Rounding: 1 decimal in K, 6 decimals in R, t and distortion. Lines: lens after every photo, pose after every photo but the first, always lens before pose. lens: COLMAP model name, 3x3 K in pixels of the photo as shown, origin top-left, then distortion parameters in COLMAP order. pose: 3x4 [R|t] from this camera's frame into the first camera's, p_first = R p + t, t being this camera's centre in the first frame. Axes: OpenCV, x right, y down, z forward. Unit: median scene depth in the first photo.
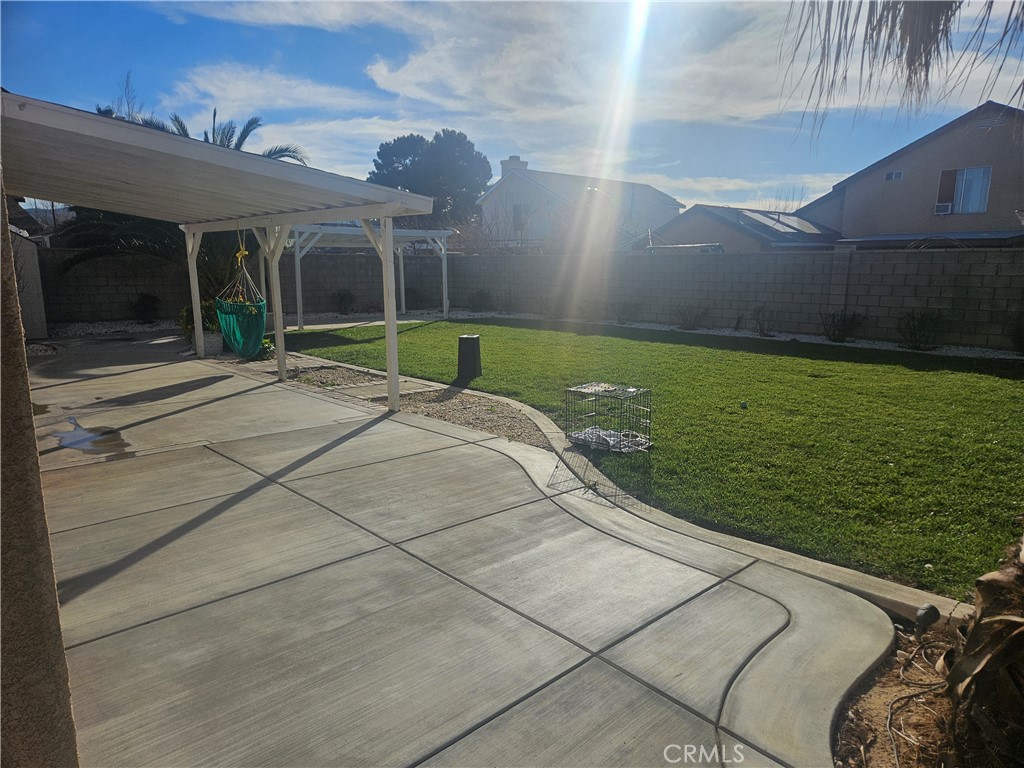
lens RADIAL K [[688.2, 0, 507.0], [0, 688.2, 390.5], [0, 0, 1]] dist [0.074965, -0.063807]
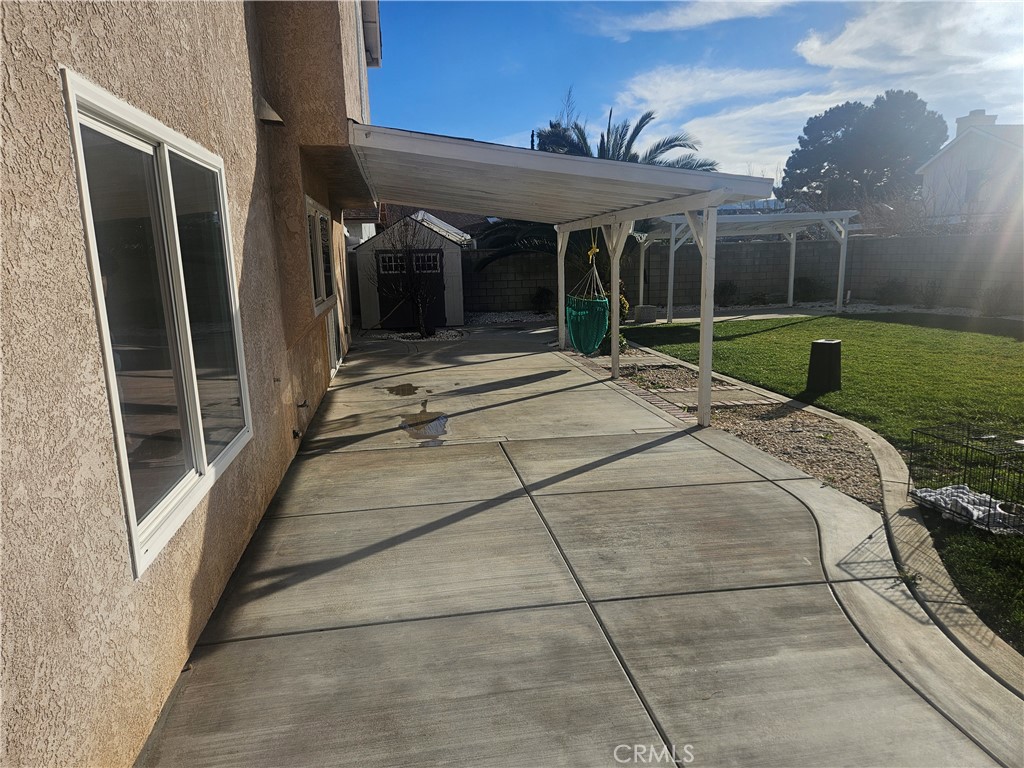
lens RADIAL K [[692.3, 0, 510.4], [0, 692.3, 346.7], [0, 0, 1]] dist [0.071709, -0.056254]
pose [[0.833144, 0.045250, -0.551202, 0.130050], [-0.069034, 0.997361, -0.022469, -0.037683], [0.548731, 0.056772, 0.834069, 0.138226]]
